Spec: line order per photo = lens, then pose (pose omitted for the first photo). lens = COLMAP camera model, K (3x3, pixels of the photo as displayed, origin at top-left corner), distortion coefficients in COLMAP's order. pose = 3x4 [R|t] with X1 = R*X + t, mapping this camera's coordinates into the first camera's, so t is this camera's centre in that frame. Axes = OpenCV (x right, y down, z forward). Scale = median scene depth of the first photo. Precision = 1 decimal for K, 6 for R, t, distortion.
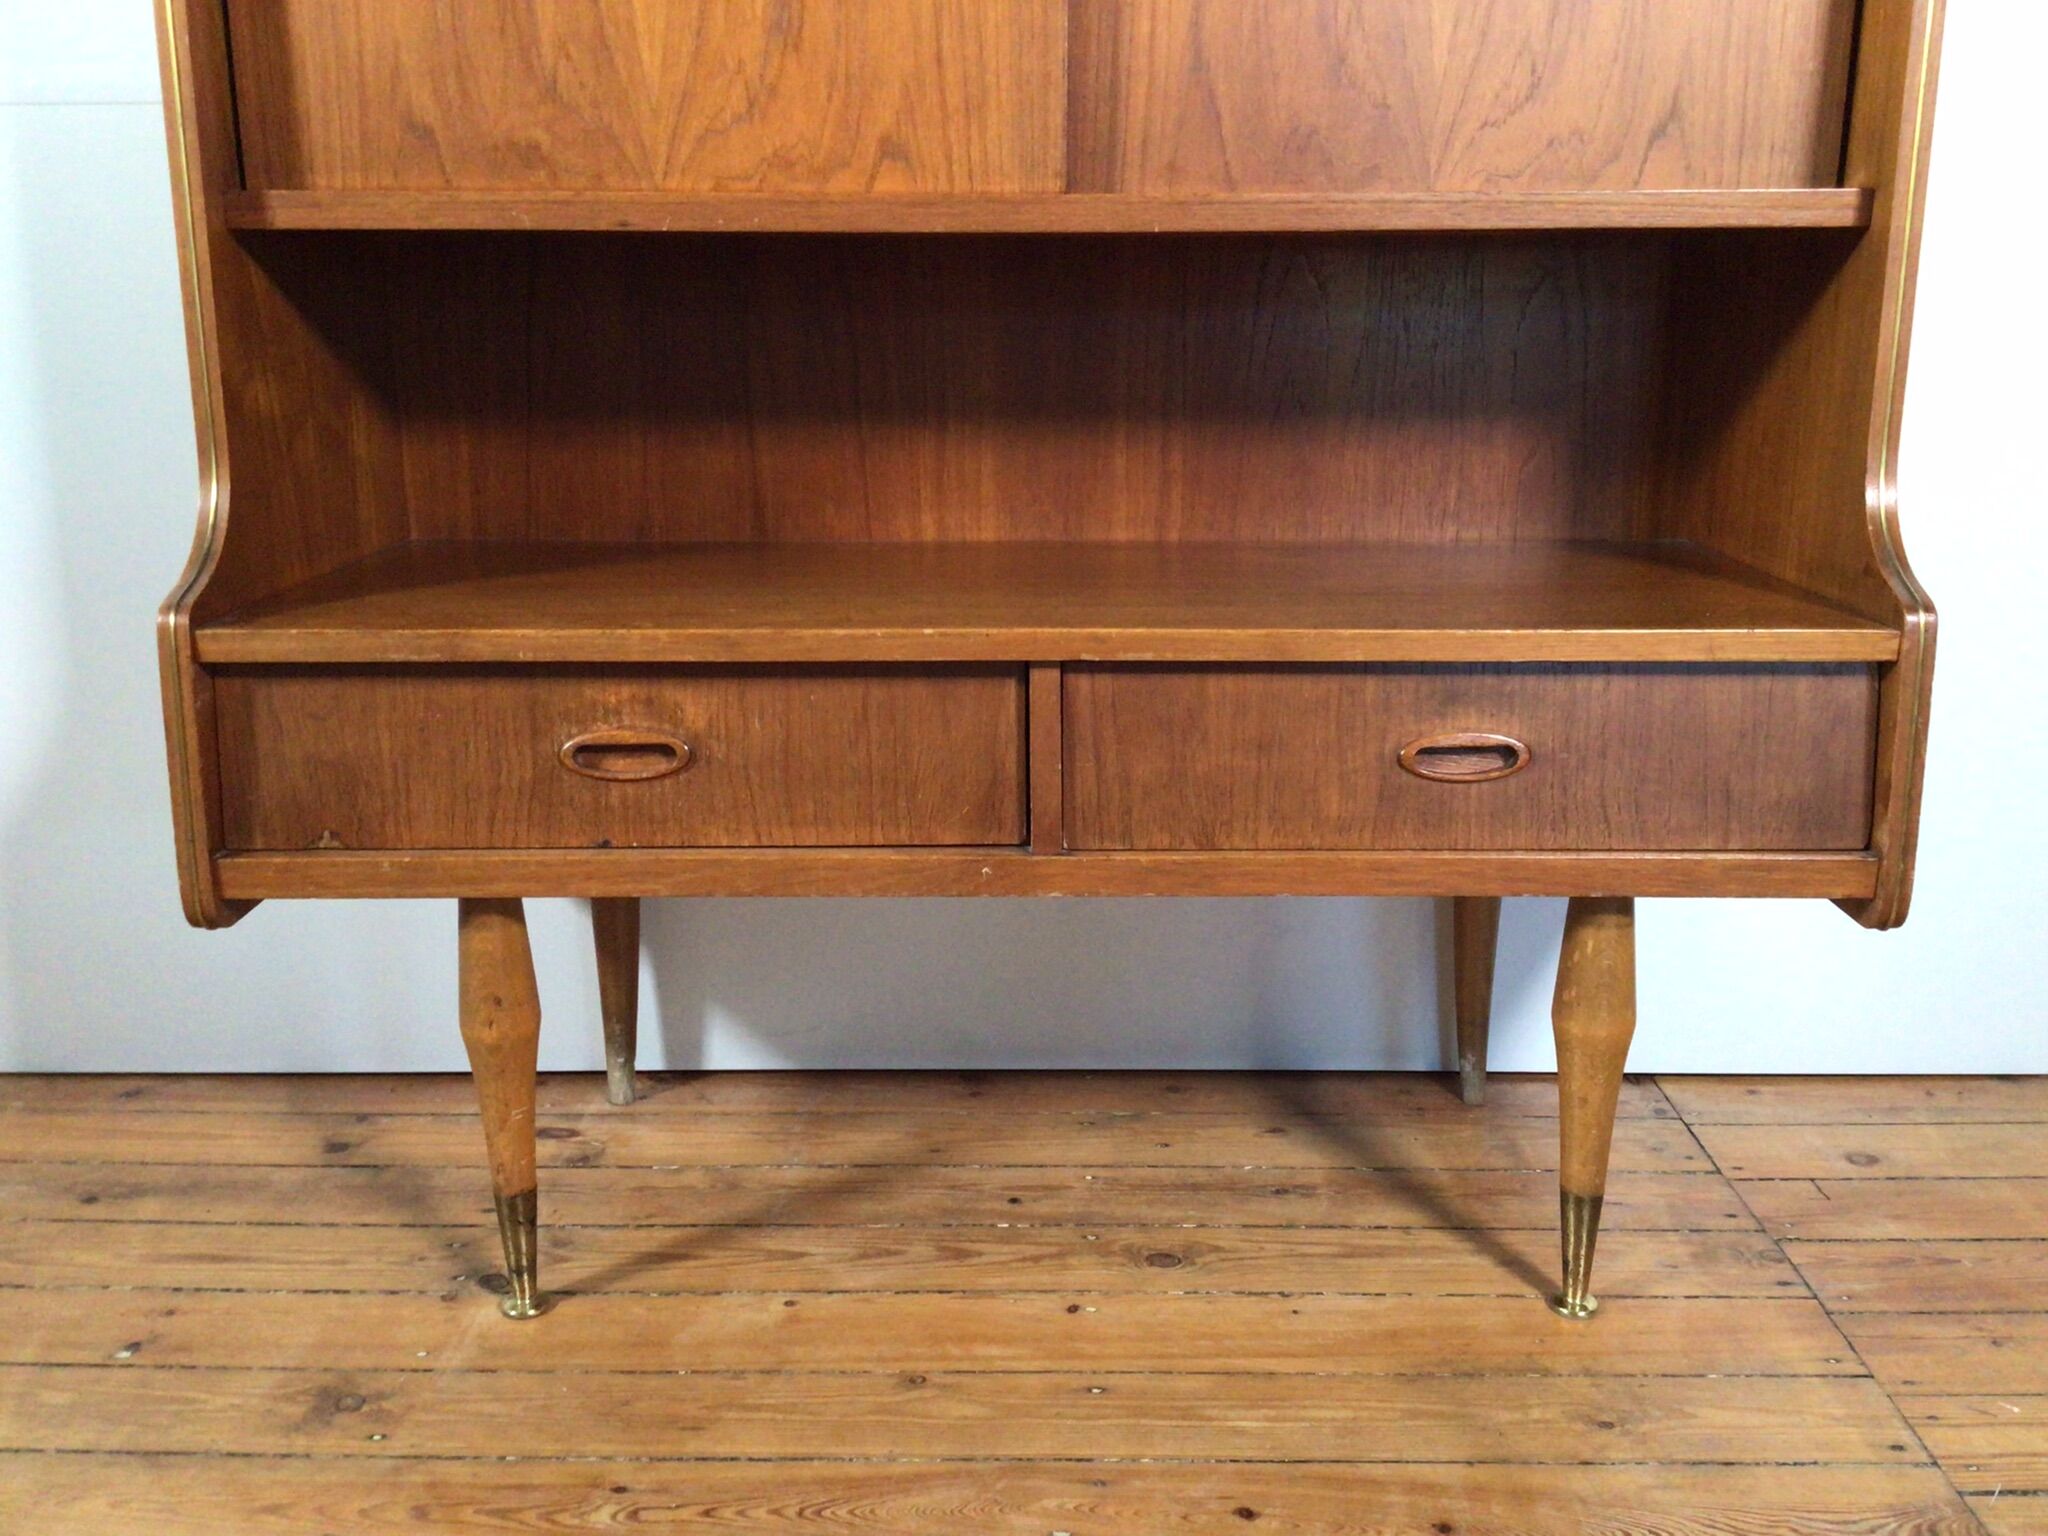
lens RADIAL K [[1823.0, 0, 1030.7], [0, 1823.0, 776.6], [0, 0, 1]] dist [0.107321, -0.194523]
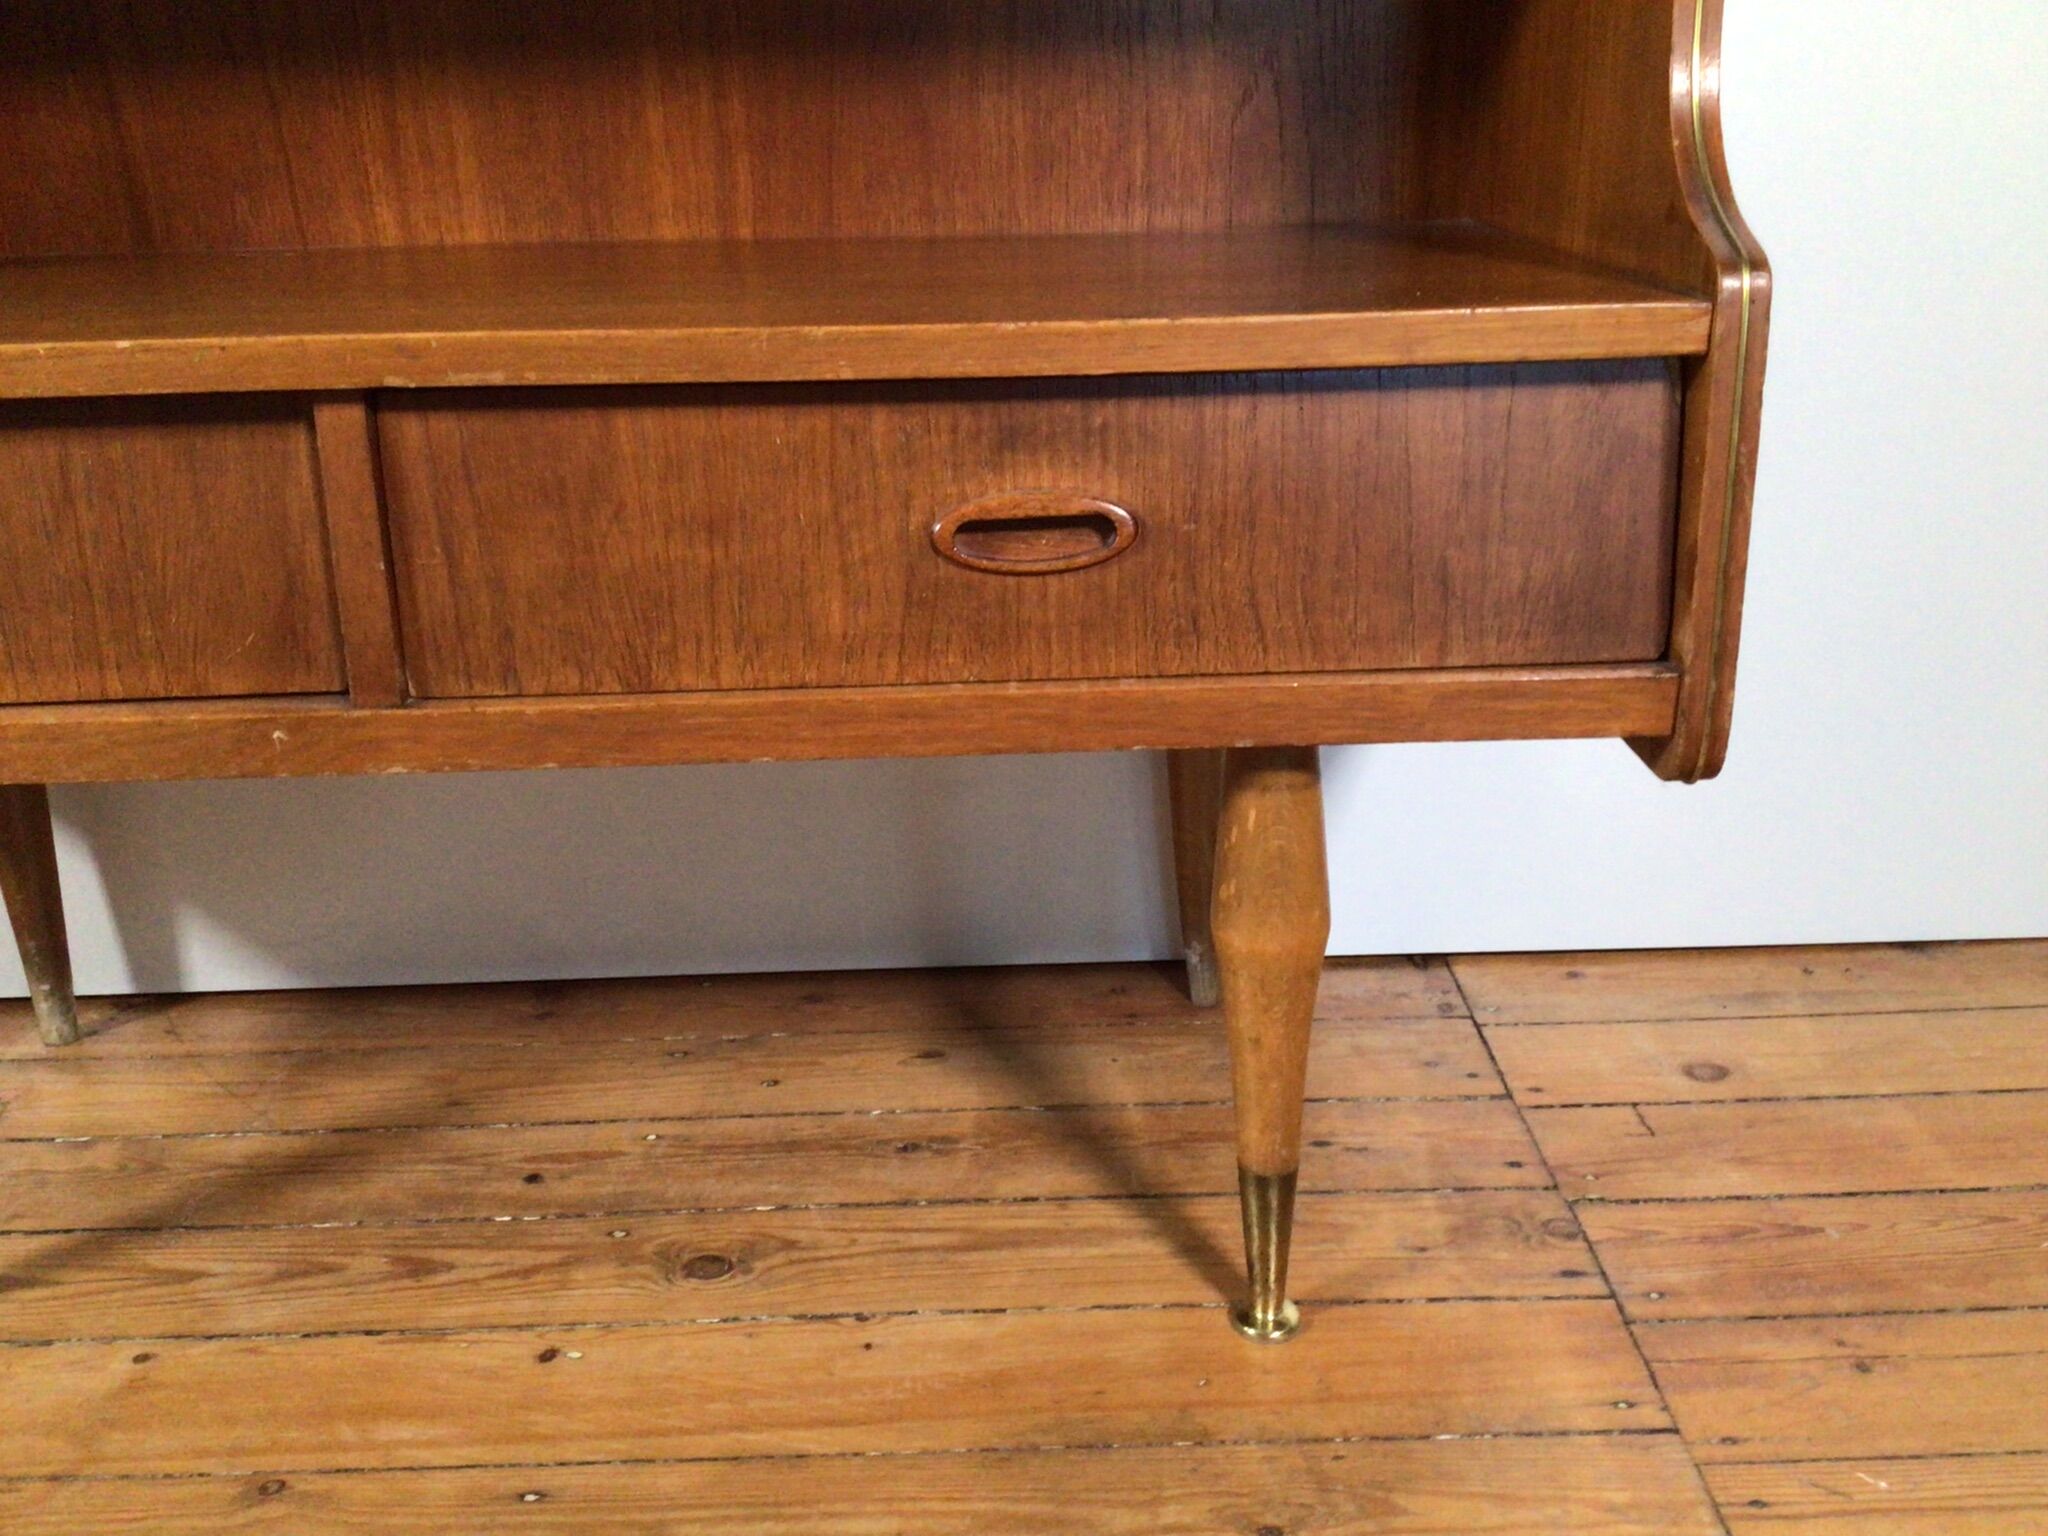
lens RADIAL K [[1823.0, 0, 1028.3], [0, 1823.0, 775.7], [0, 0, 1]] dist [0.107321, -0.194523]
pose [[0.999483, -0.030293, 0.010781, 0.218661], [0.029028, 0.994290, 0.102693, 0.007281], [-0.013830, -0.102327, 0.994655, 0.354000]]
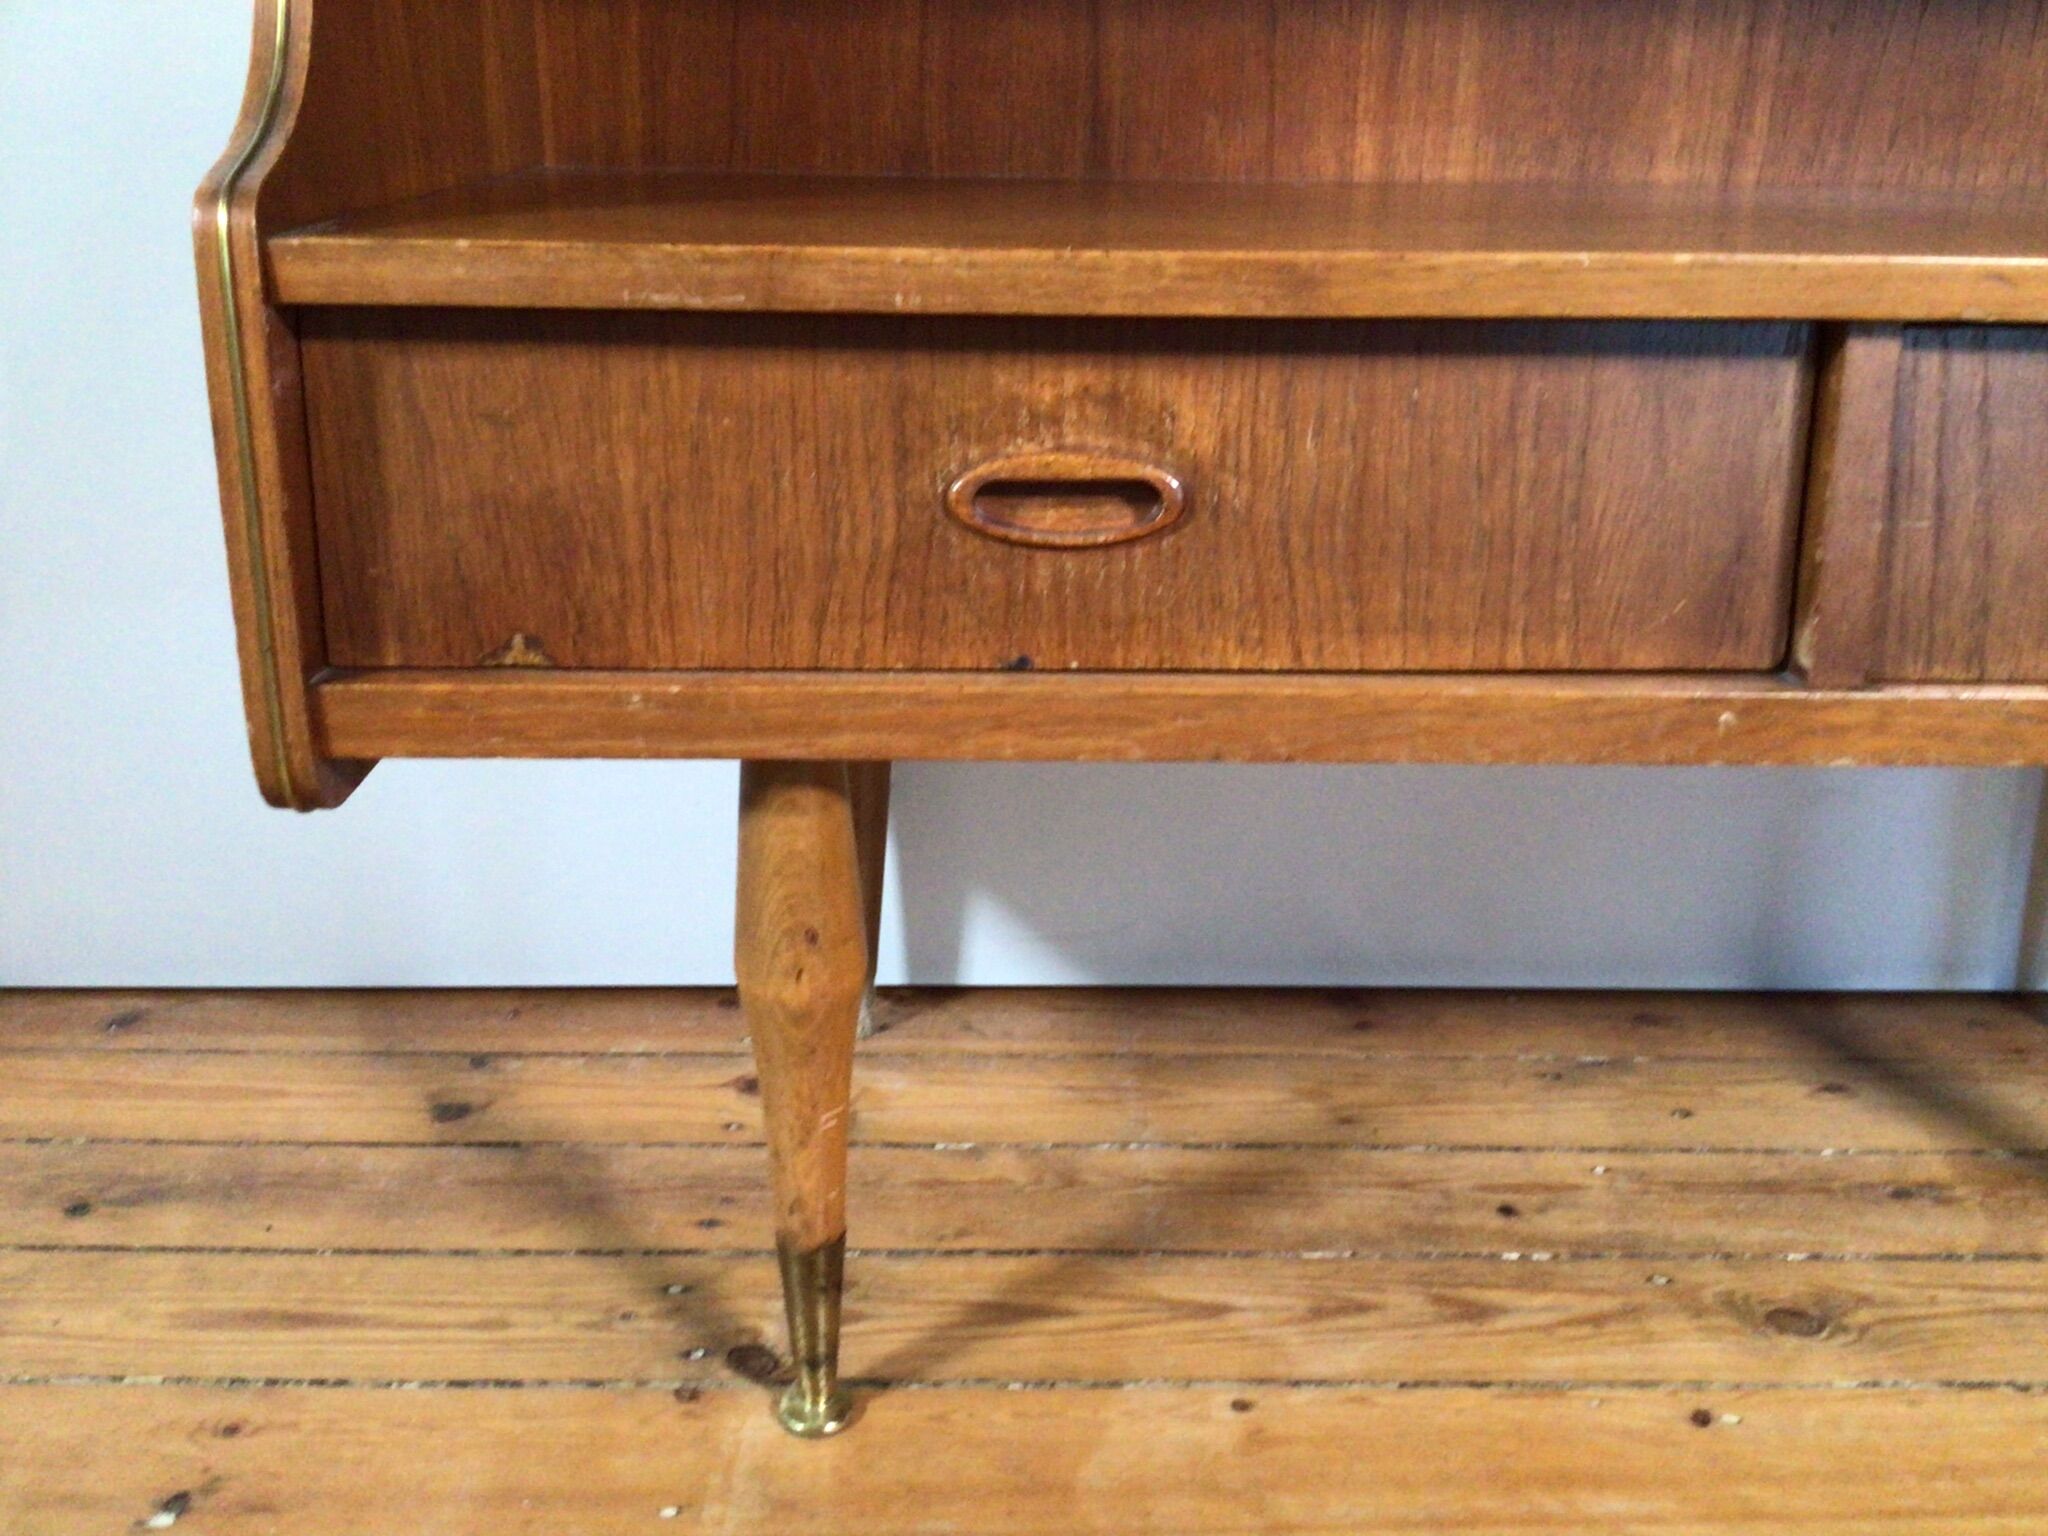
lens RADIAL K [[1823.0, 0, 1024.5], [0, 1823.0, 771.6], [0, 0, 1]] dist [0.107321, -0.194523]
pose [[0.999416, 0.006054, 0.033619, -0.245062], [-0.009456, 0.994743, 0.101968, 0.012785], [-0.032824, -0.102227, 0.994219, 0.443434]]
